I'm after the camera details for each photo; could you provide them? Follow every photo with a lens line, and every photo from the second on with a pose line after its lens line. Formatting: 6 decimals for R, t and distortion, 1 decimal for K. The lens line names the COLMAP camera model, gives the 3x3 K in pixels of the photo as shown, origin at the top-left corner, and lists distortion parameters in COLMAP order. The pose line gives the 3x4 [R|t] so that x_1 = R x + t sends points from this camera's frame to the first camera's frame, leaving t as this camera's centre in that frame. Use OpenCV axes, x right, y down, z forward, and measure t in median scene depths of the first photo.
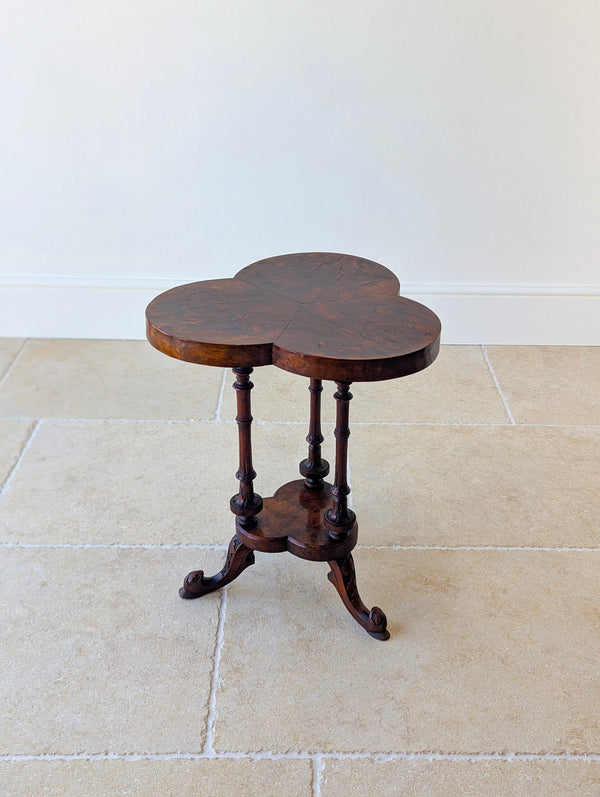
lens RADIAL K [[876.0, 0, 315.1], [0, 876.0, 398.2], [0, 0, 1]] dist [0.023130, 0.000000]
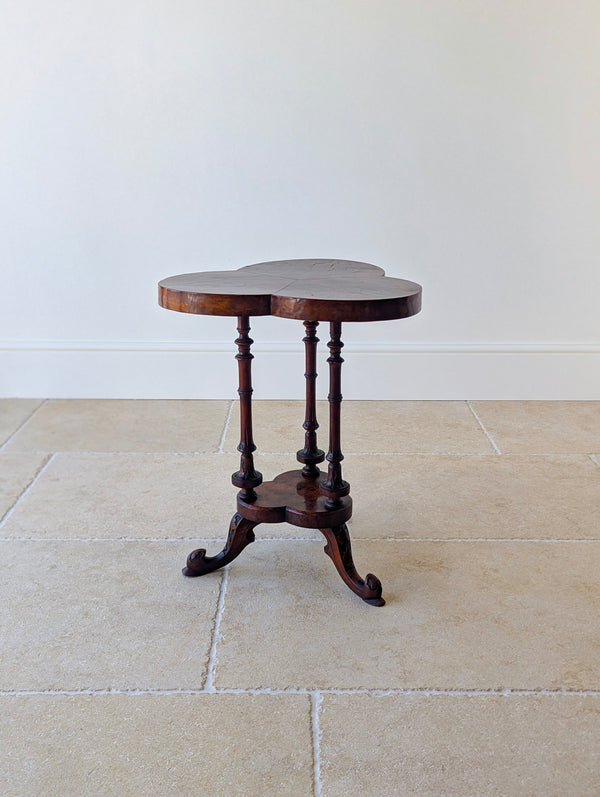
lens RADIAL K [[841.2, 0, 297.7], [0, 841.2, 400.6], [0, 0, 1]] dist [0.022269, 0.000000]
pose [[0.999766, -0.011316, -0.018417, 0.003051], [0.007435, 0.980063, -0.198547, 0.229286], [0.020297, 0.198364, 0.979918, -0.019308]]
